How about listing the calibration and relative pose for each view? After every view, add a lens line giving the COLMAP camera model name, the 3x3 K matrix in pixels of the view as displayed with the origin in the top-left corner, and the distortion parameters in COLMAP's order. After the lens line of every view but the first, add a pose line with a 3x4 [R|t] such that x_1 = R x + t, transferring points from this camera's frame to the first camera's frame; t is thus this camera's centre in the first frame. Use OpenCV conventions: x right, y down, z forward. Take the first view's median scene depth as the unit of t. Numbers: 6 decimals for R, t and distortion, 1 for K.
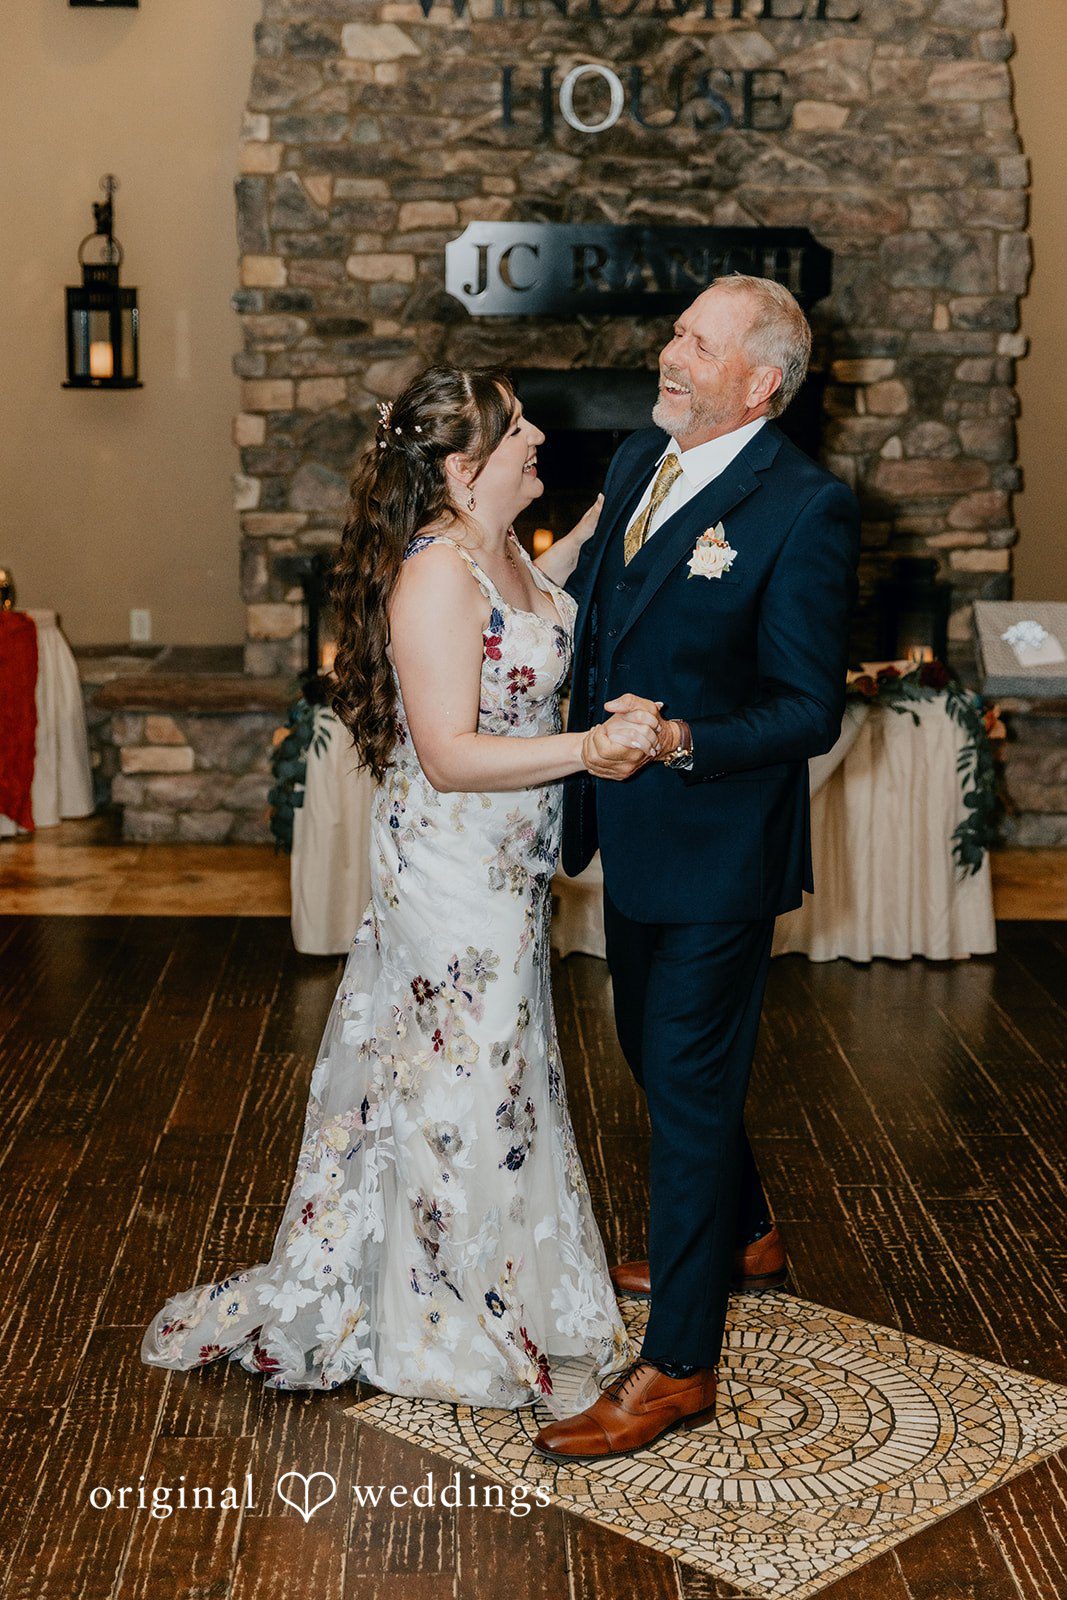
lens RADIAL K [[2374.1, 0, 533.5], [0, 2374.1, 800.0], [0, 0, 1]] dist [-0.009509, -0.019806]
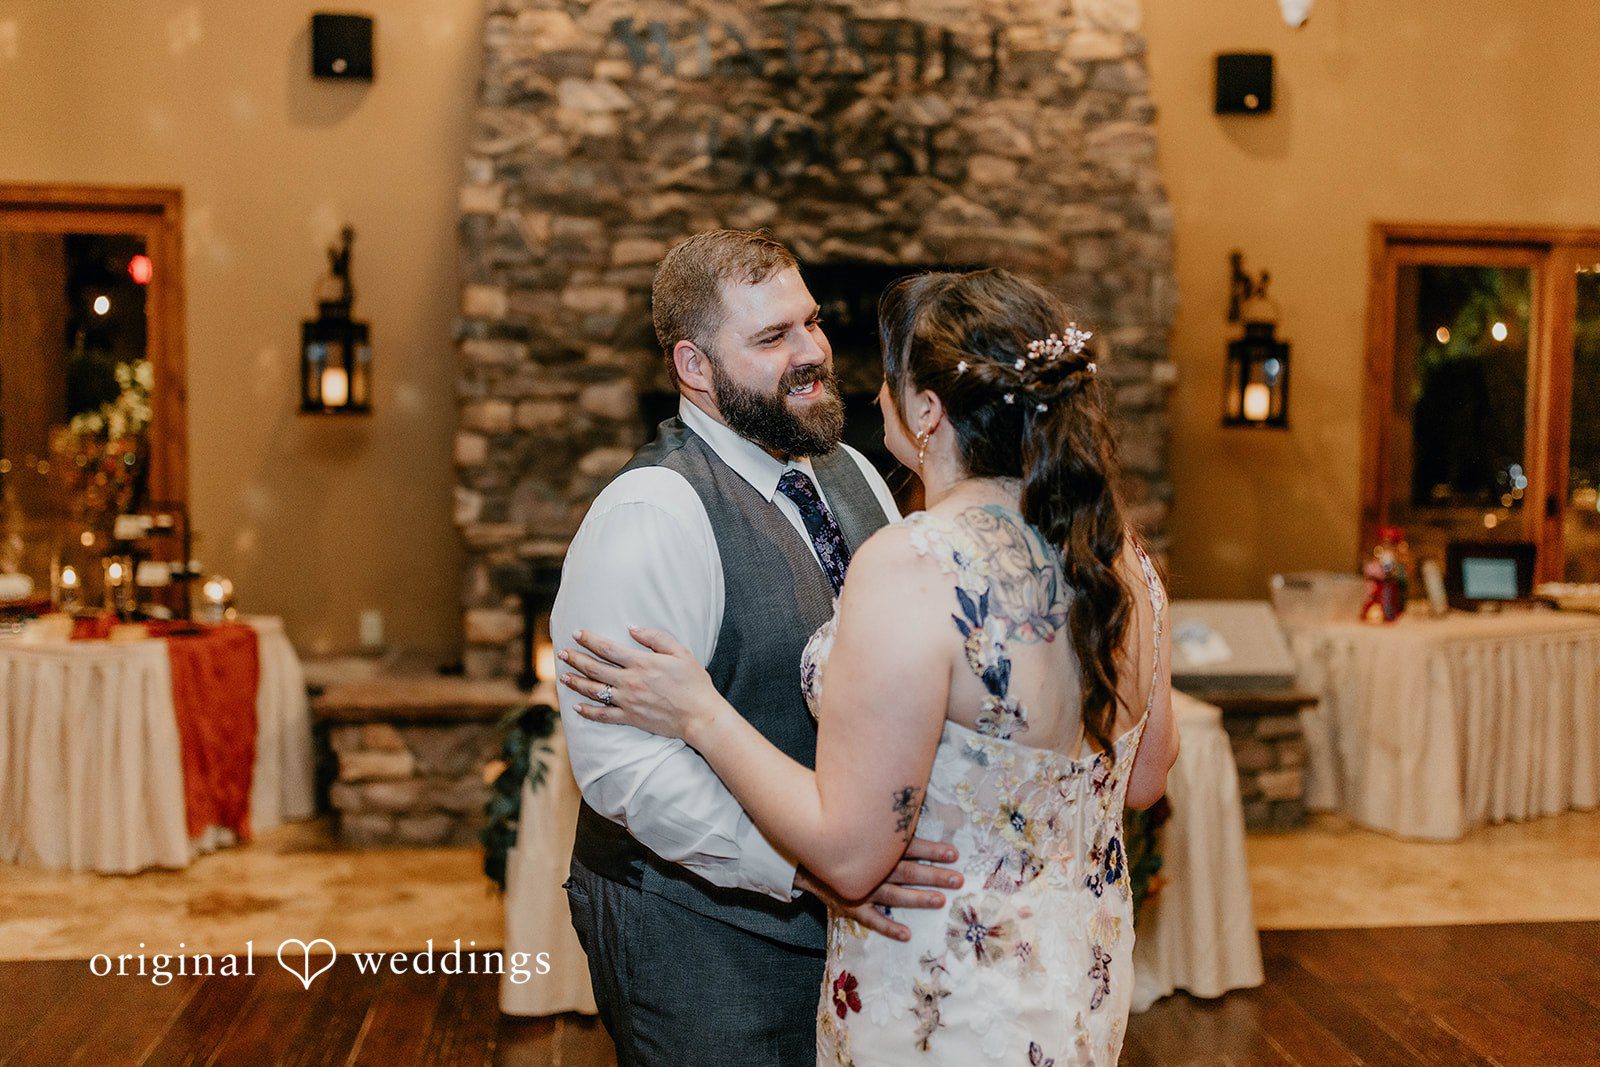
lens RADIAL K [[1588.8, 0, 800.0], [0, 1588.8, 533.5], [0, 0, 1]] dist [0.015719, -0.014473]
pose [[0.997049, -0.005167, 0.076594, -0.027298], [0.014091, 0.993099, -0.116431, -0.033176], [-0.075464, 0.117167, 0.990241, 0.287813]]
